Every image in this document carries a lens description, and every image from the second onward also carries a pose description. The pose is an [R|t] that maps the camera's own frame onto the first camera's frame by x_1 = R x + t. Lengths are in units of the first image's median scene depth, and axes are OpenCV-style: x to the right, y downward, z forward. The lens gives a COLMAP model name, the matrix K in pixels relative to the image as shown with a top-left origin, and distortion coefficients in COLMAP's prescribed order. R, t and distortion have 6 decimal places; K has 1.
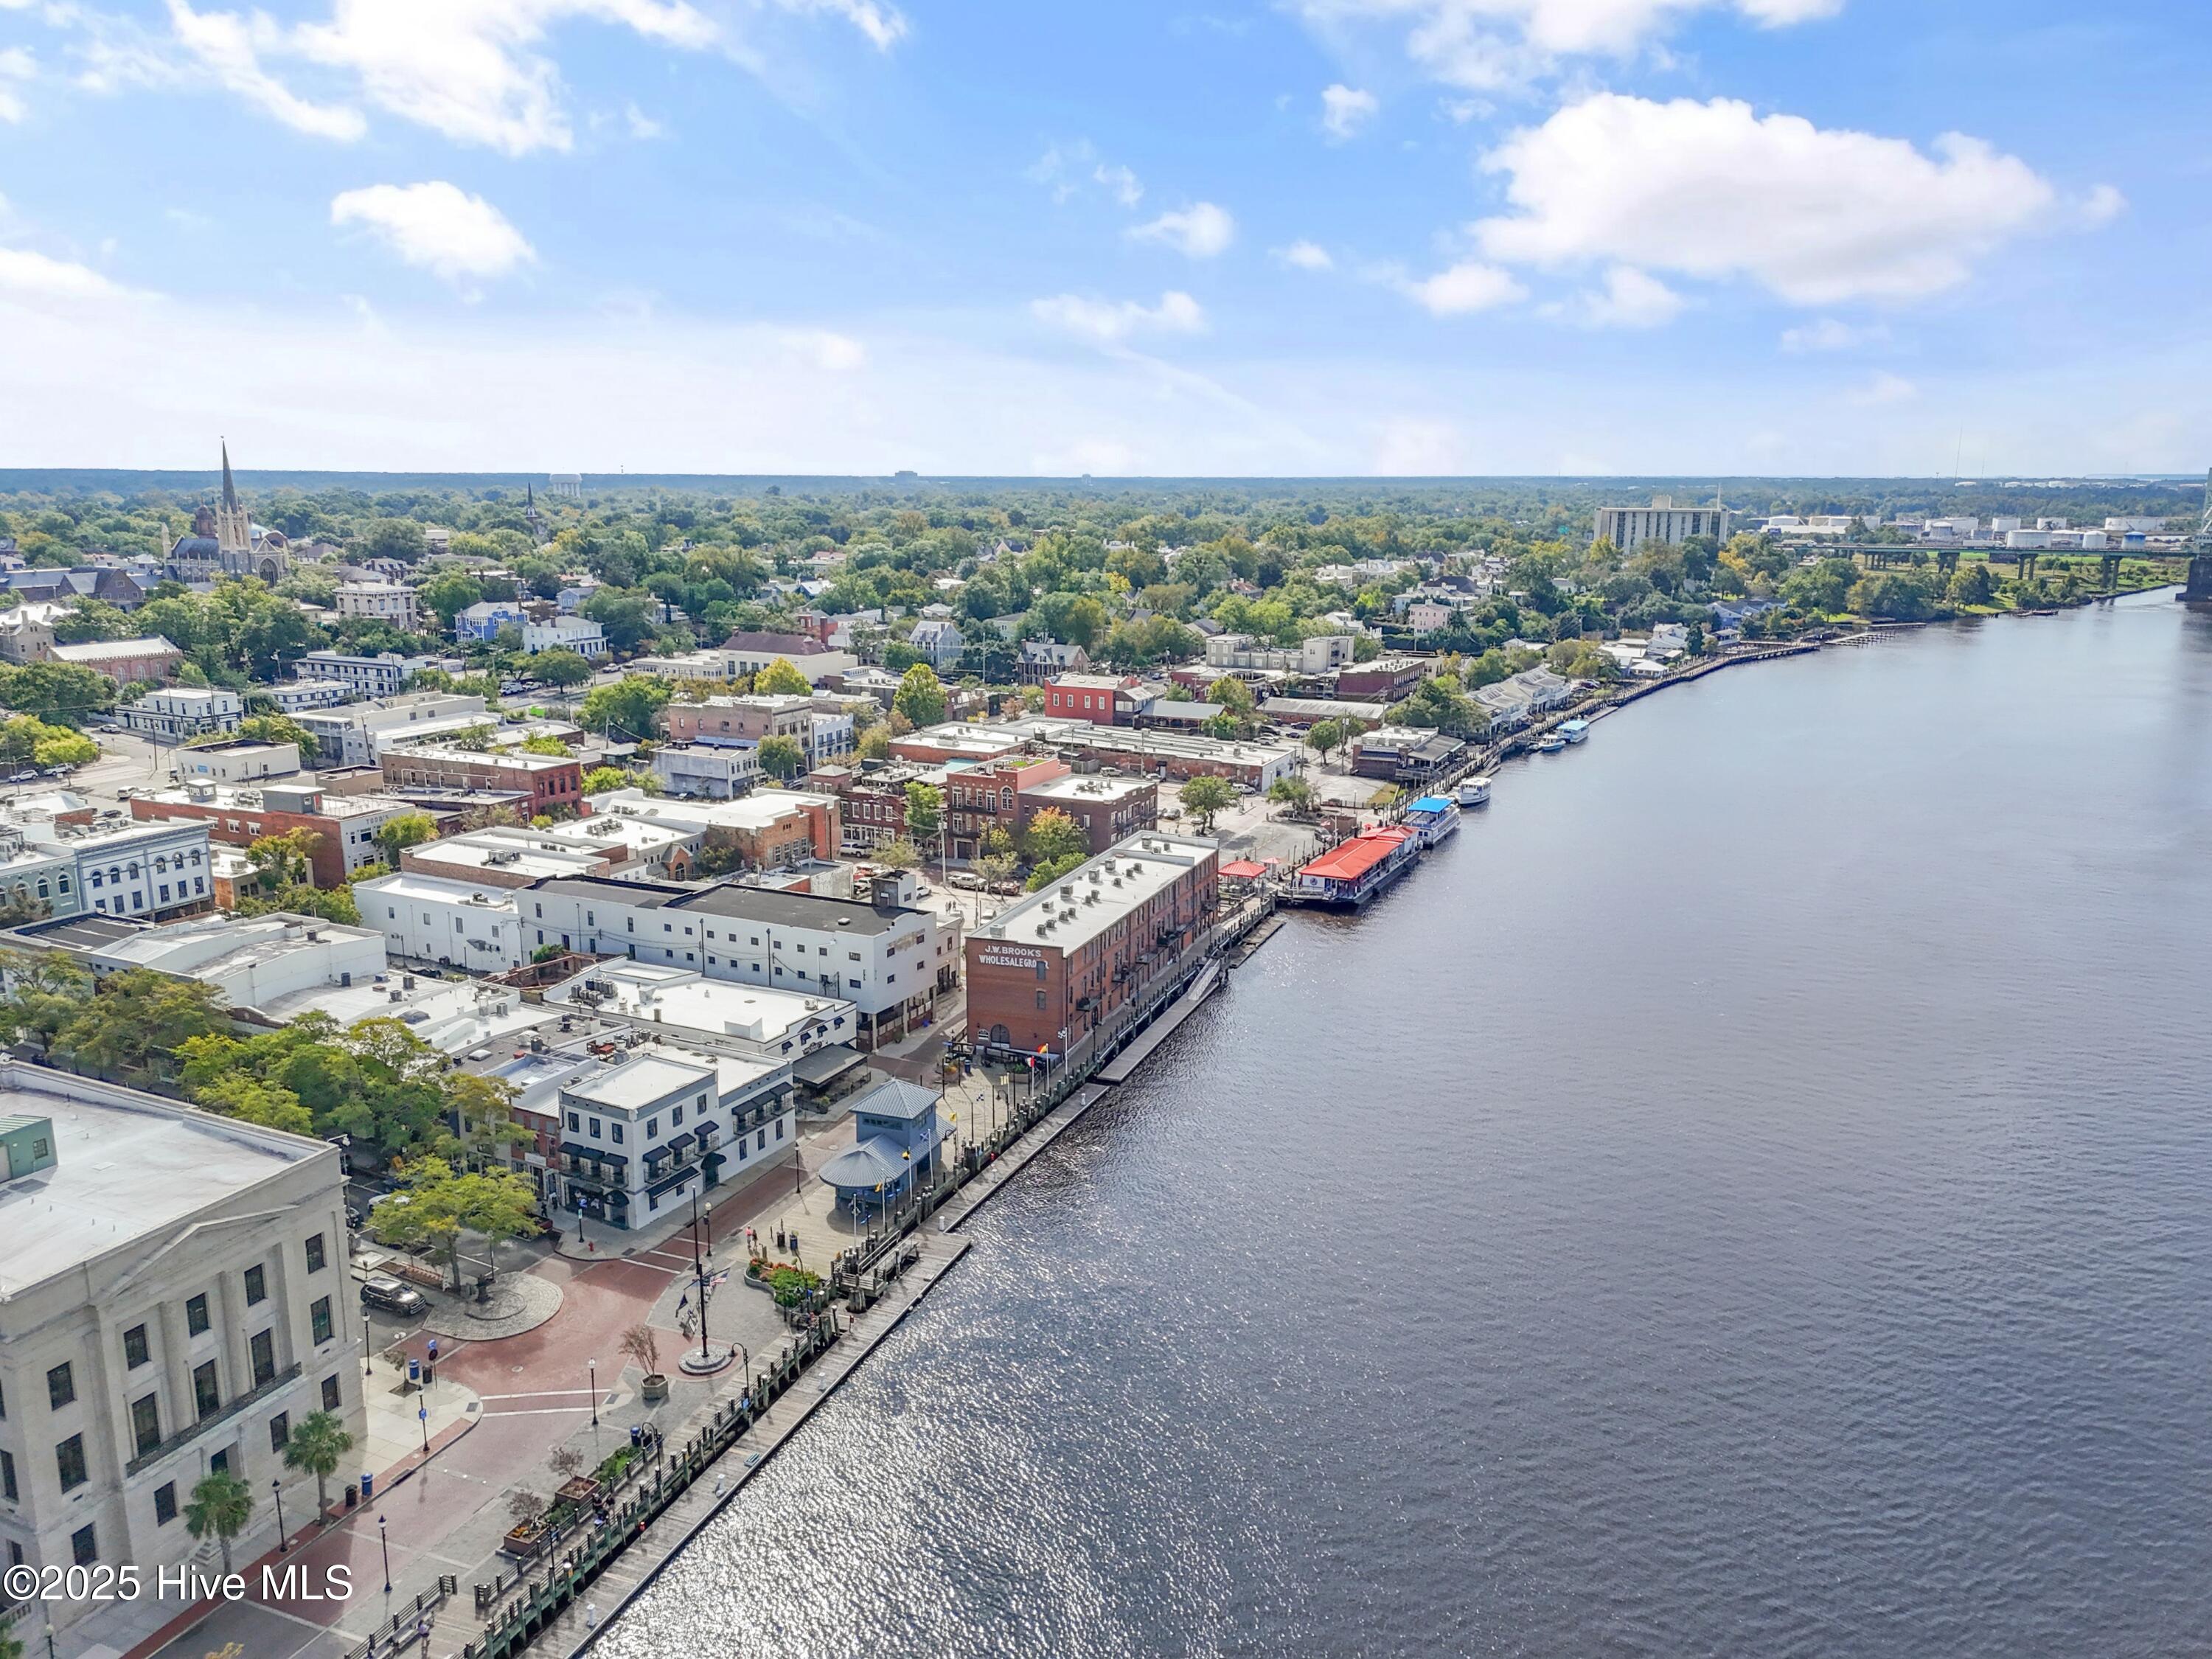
lens RADIAL K [[1616.2, 0, 1106.0], [0, 1616.2, 829.5], [0, 0, 1]] dist [0.099287, -0.109606]
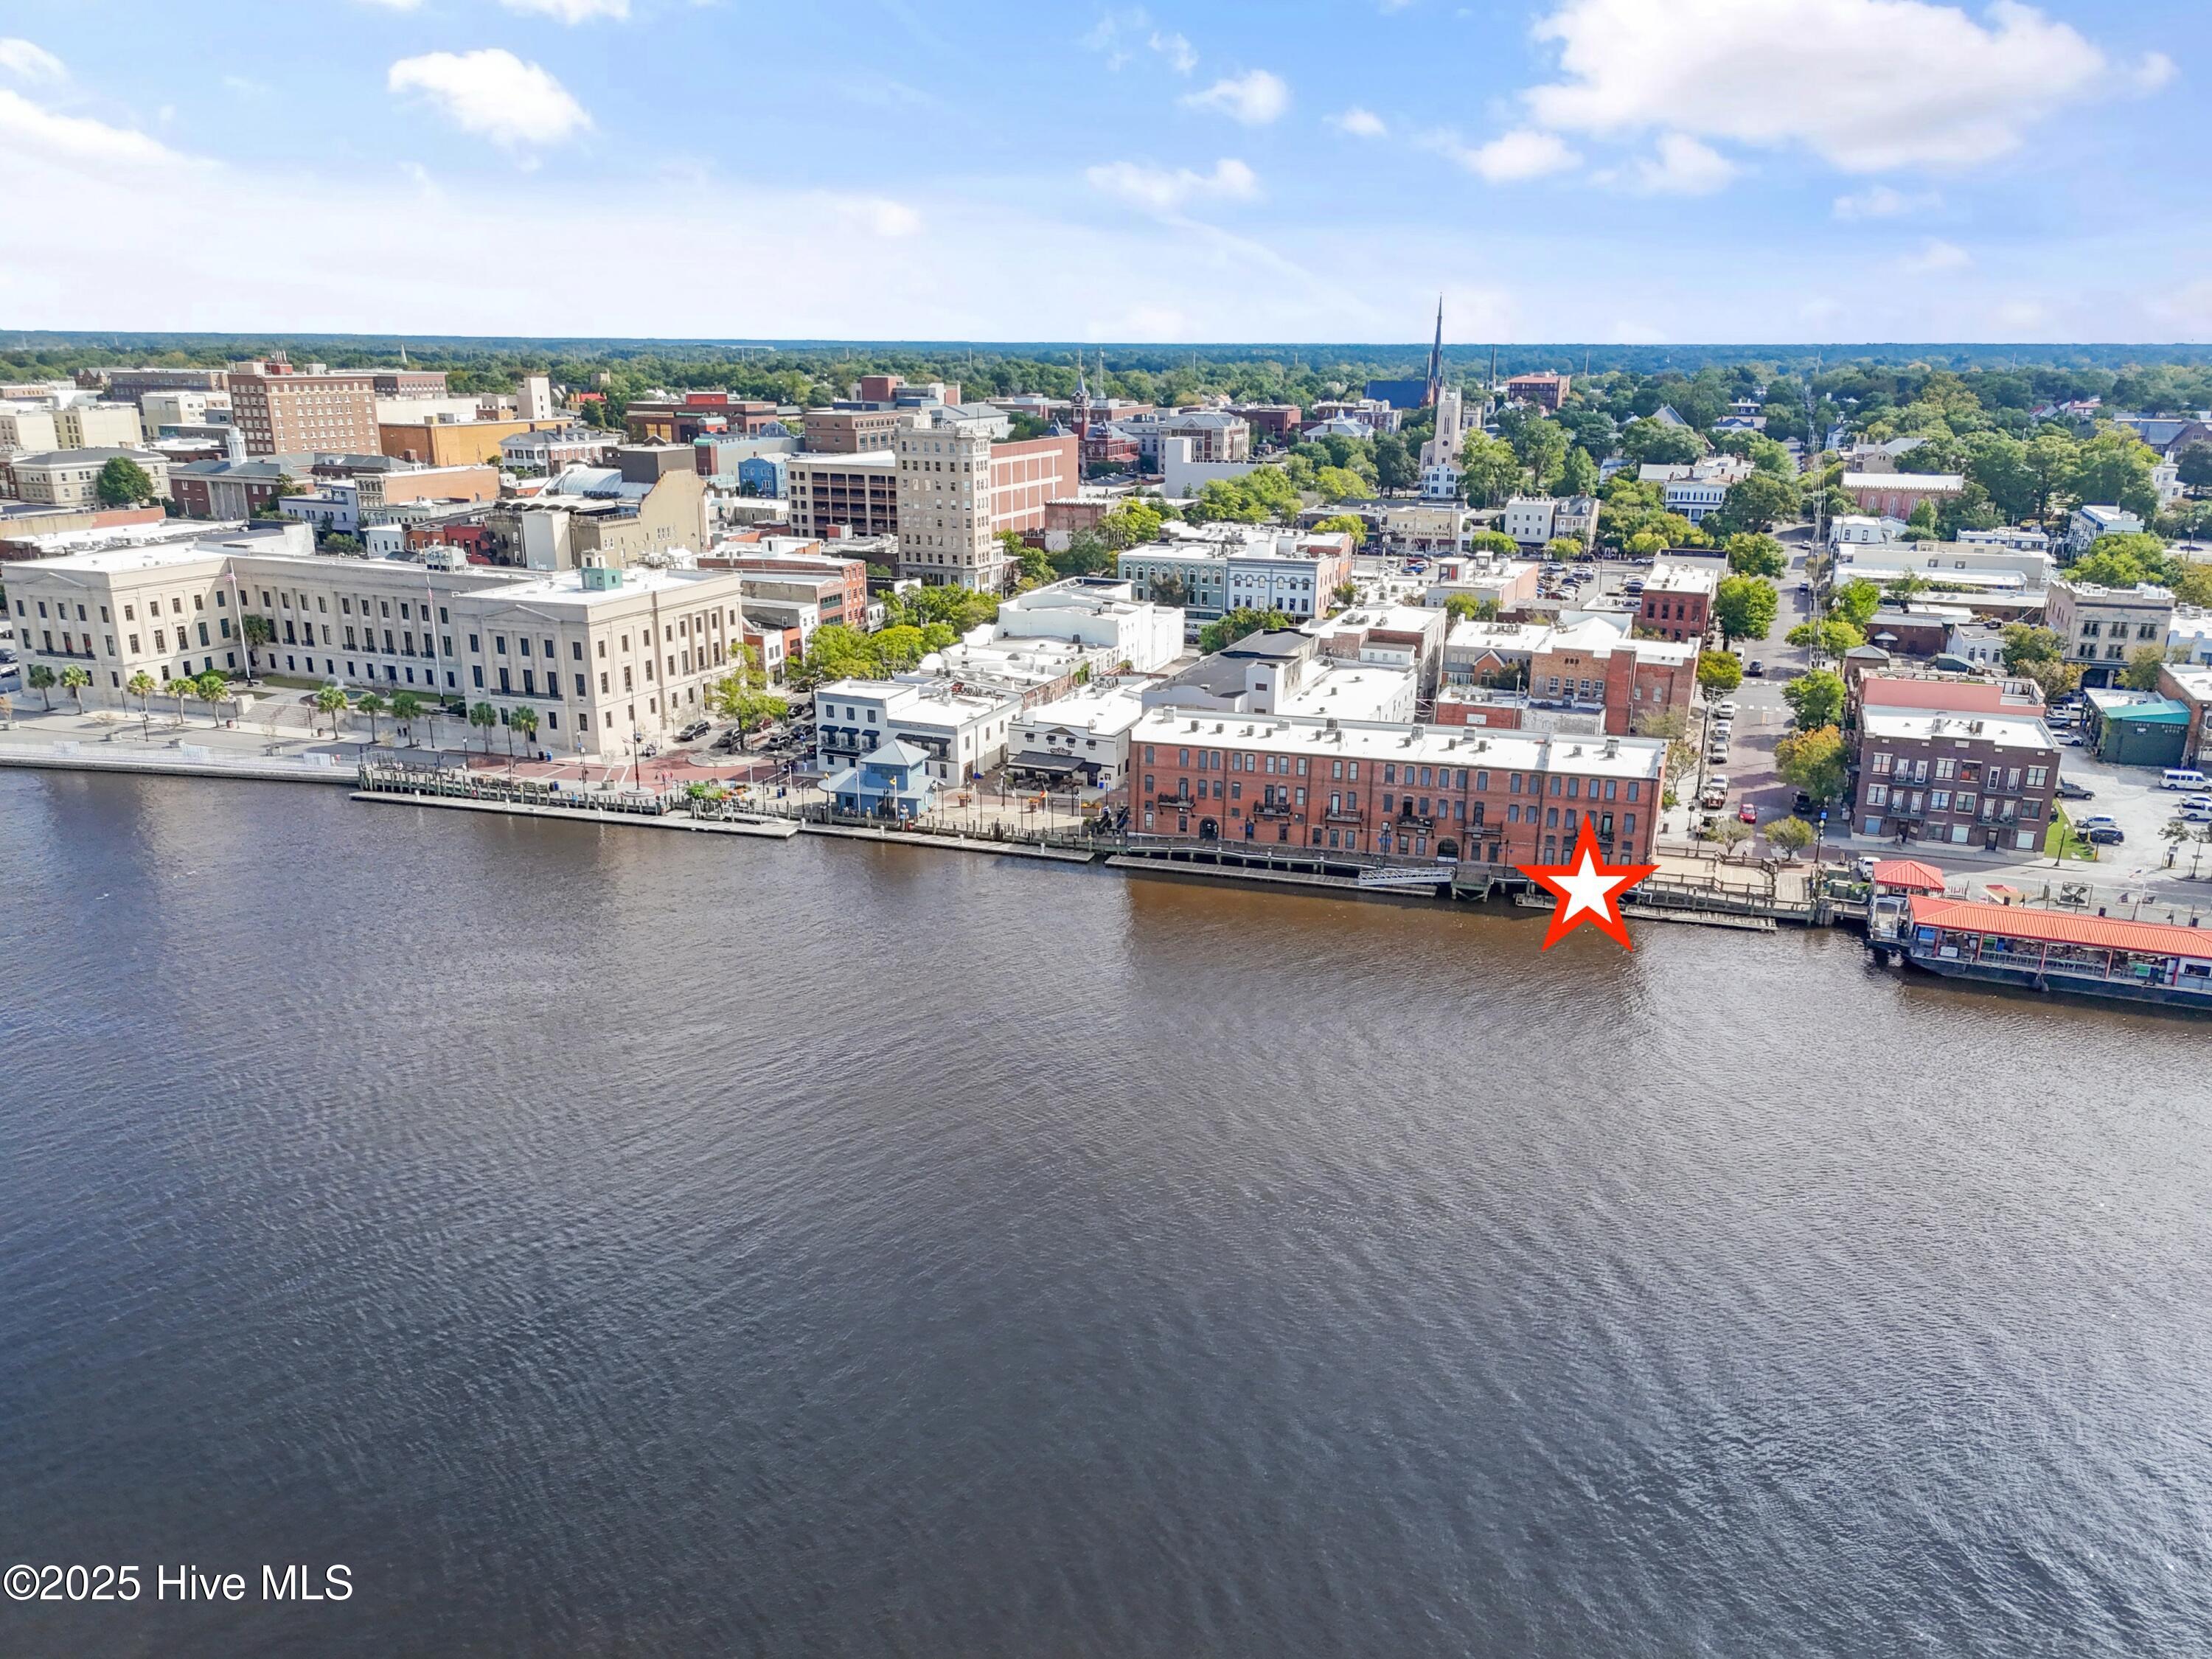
lens RADIAL K [[1616.2, 0, 1106.0], [0, 1616.2, 829.5], [0, 0, 1]] dist [0.099287, -0.109606]
pose [[0.077834, 0.285613, -0.955179, 0.593626], [-0.219041, 0.939575, 0.263098, -0.082850], [0.972606, 0.188745, 0.135692, 0.508527]]
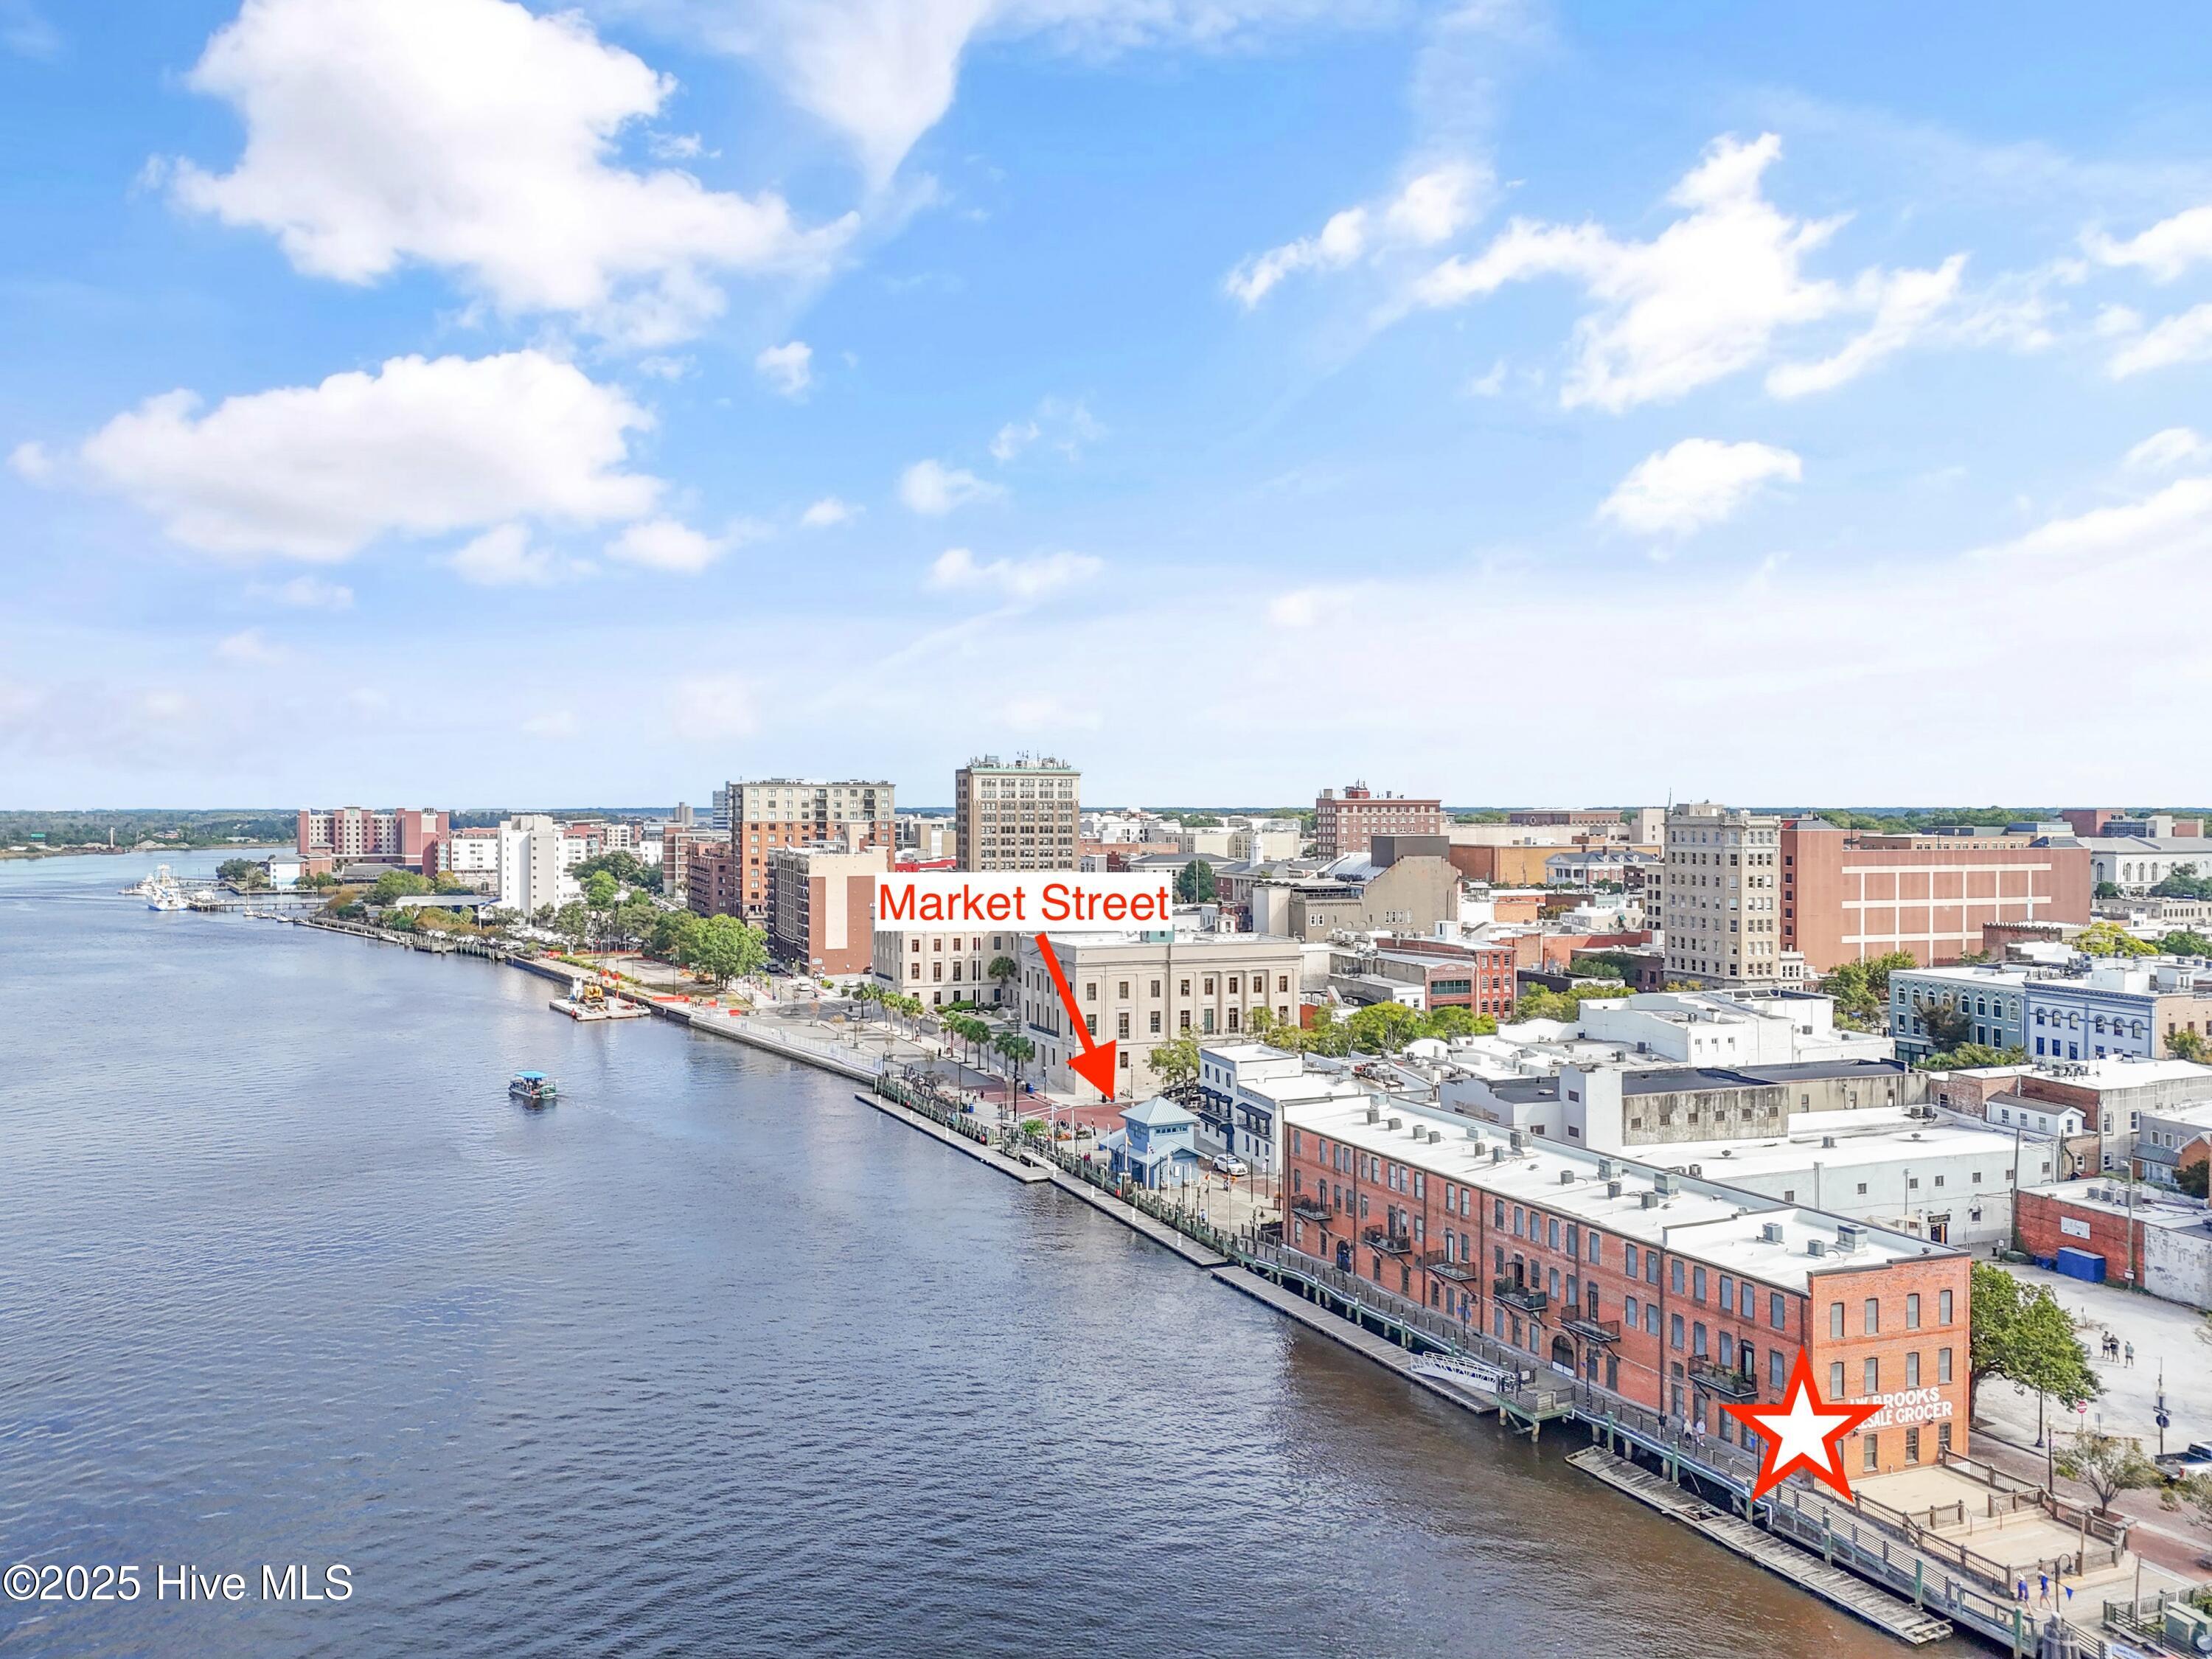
lens RADIAL K [[1615.9, 0, 1102.7], [0, 1615.9, 810.2], [0, 0, 1]] dist [0.065852, -0.110239]
pose [[-0.682396, -0.000320, -0.730983, 0.384262], [-0.158736, 0.976202, 0.147758, -0.109582], [0.713539, 0.216863, -0.666207, 0.866872]]
